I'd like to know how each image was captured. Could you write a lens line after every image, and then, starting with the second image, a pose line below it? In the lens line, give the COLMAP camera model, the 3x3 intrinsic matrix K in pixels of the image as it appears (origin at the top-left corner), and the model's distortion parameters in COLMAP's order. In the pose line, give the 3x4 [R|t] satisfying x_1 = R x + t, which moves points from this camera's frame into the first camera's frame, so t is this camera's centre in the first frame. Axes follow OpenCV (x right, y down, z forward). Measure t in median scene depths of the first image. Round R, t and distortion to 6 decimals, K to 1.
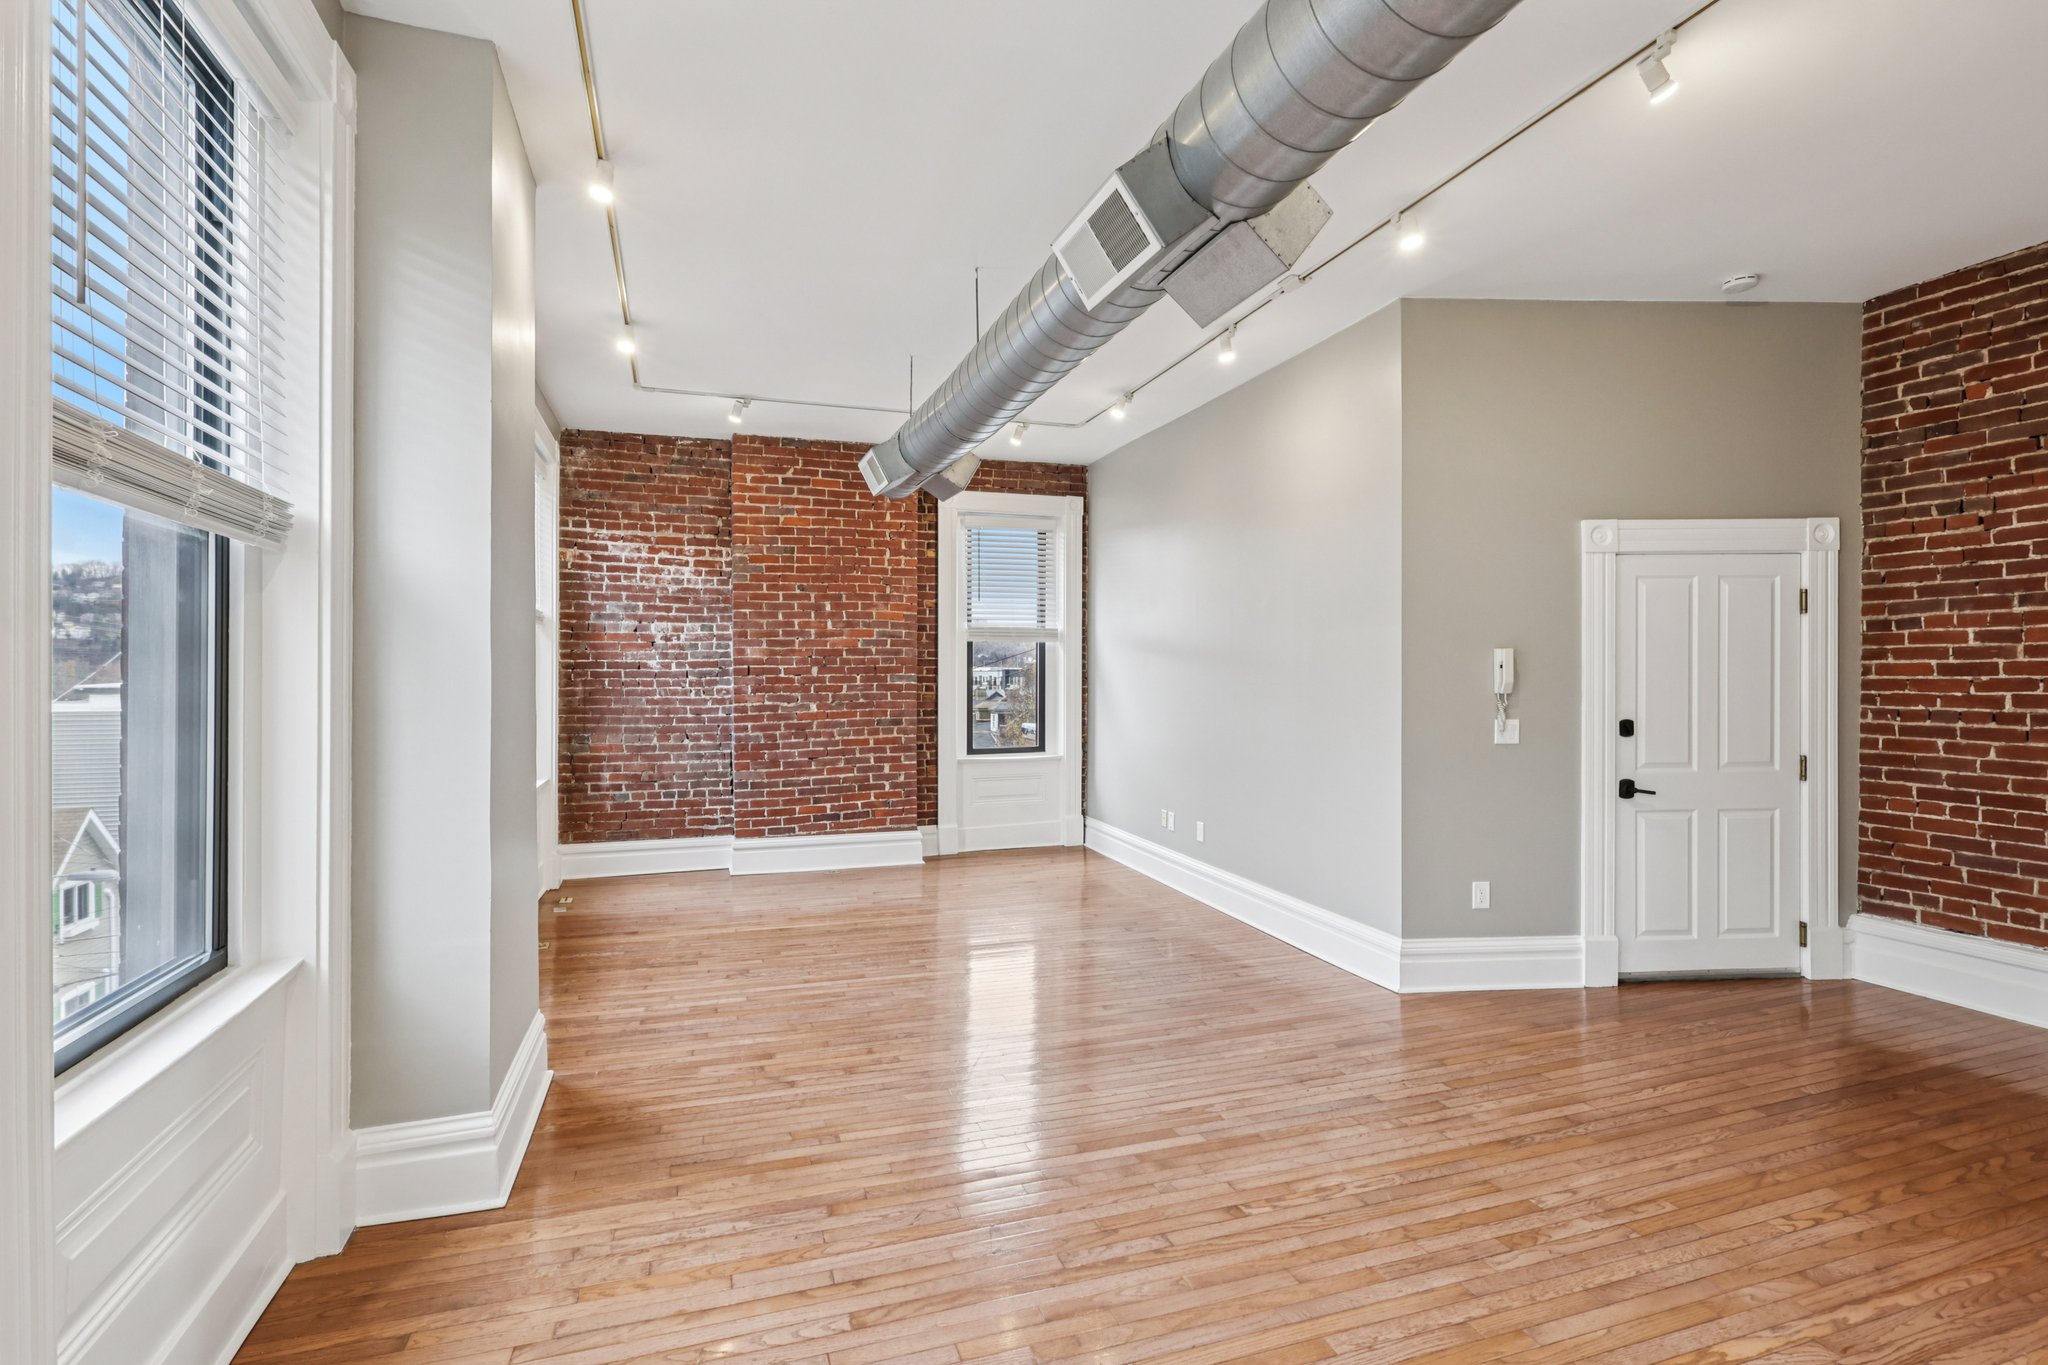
lens RADIAL K [[948.2, 0, 1018.6], [0, 948.2, 680.8], [0, 0, 1]] dist [-0.002293, 0.001898]
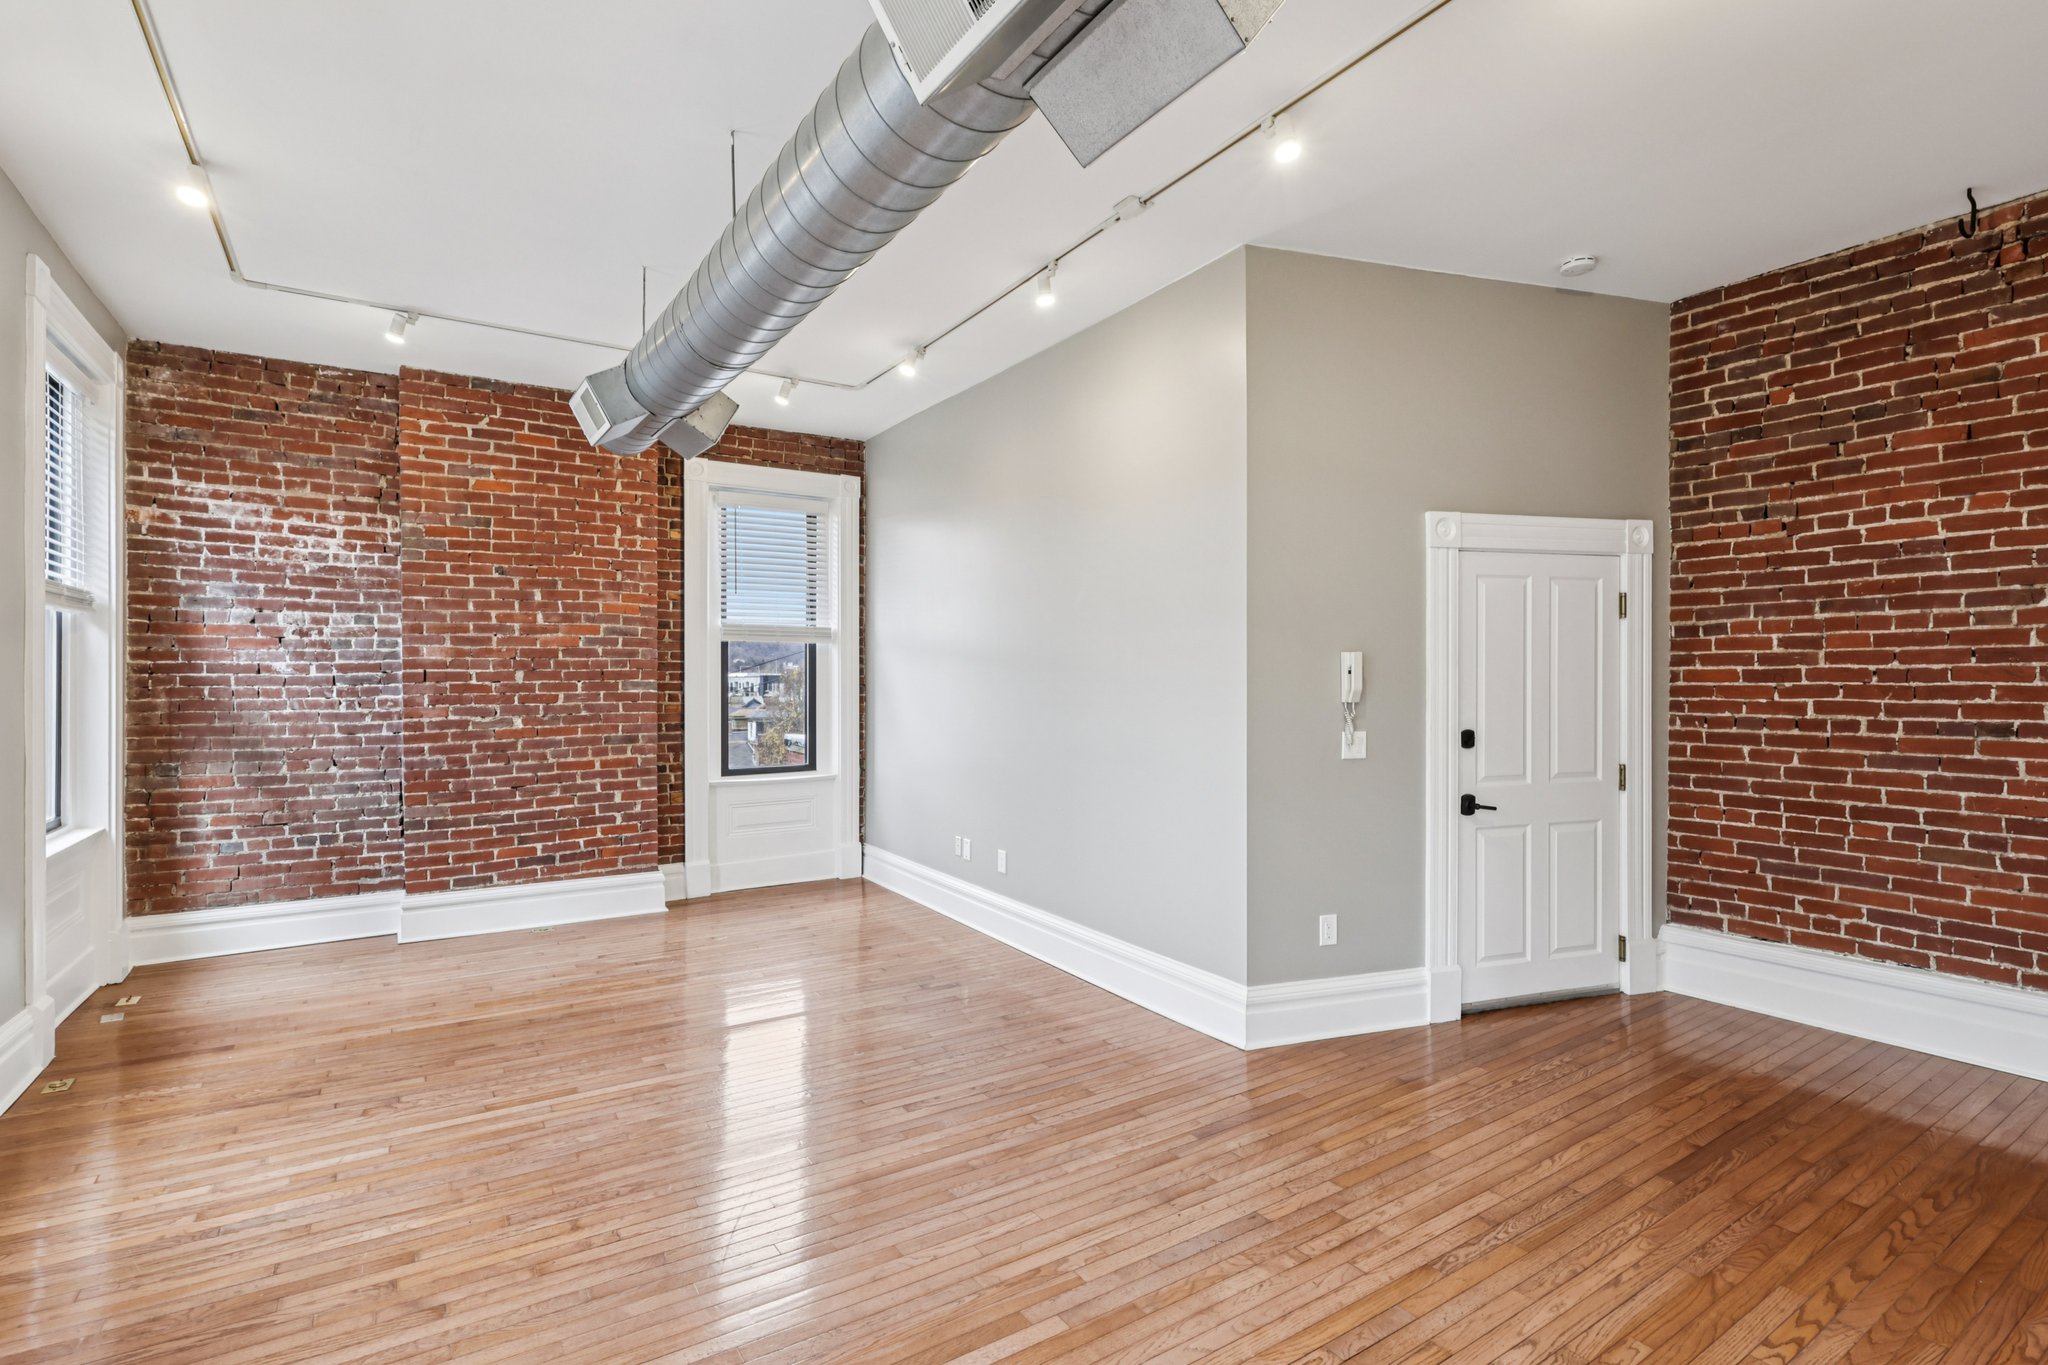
lens RADIAL K [[954.7, 0, 1016.0], [0, 954.7, 688.0], [0, 0, 1]] dist [-0.000125, -0.000190]
pose [[0.970120, -0.001914, 0.242619, -0.007124], [0.001688, 0.999998, 0.001138, -0.000979], [-0.242620, -0.000695, 0.970121, 0.133329]]
